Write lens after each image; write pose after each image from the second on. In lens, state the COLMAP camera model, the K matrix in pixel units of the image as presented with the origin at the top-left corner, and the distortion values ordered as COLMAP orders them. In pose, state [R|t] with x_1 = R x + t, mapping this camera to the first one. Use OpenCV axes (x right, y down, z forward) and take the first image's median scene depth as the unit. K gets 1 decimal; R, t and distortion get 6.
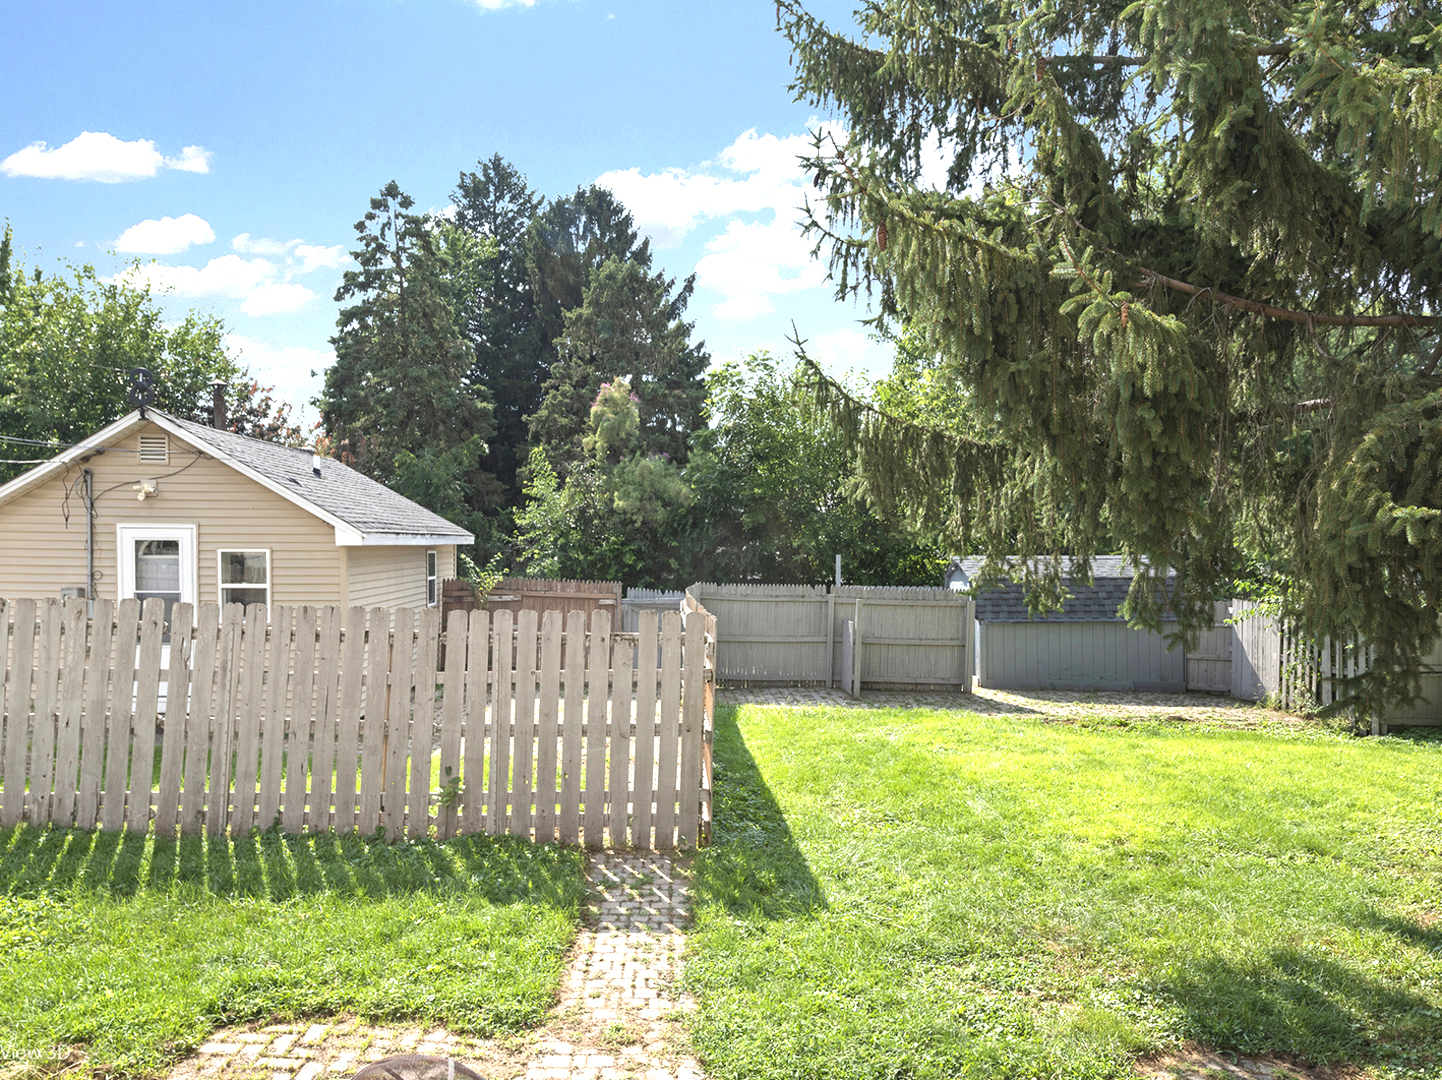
lens RADIAL K [[922.0, 0, 720.1], [0, 922.0, 546.7], [0, 0, 1]] dist [0.001102, 0.002302]
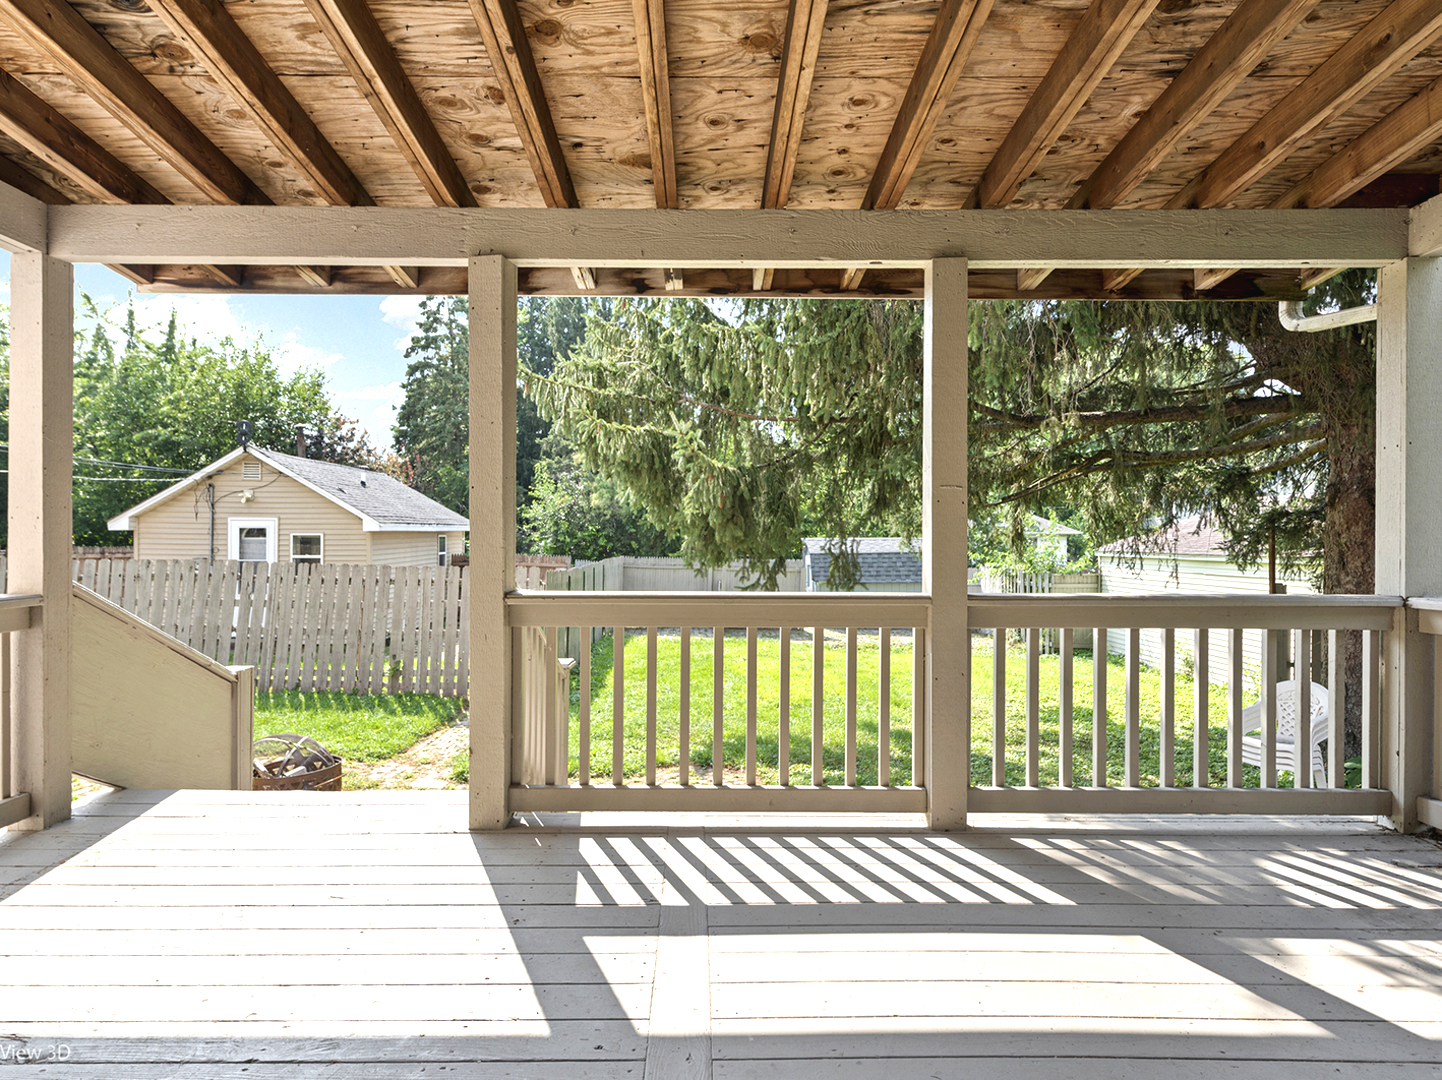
lens RADIAL K [[718.0, 0, 715.1], [0, 718.0, 513.4], [0, 0, 1]] dist [-0.000220, -0.000515]
pose [[0.999899, -0.002348, -0.014016, 0.088562], [0.001952, 0.999600, -0.028206, 0.001855], [0.014076, 0.028176, 0.999504, -0.098275]]
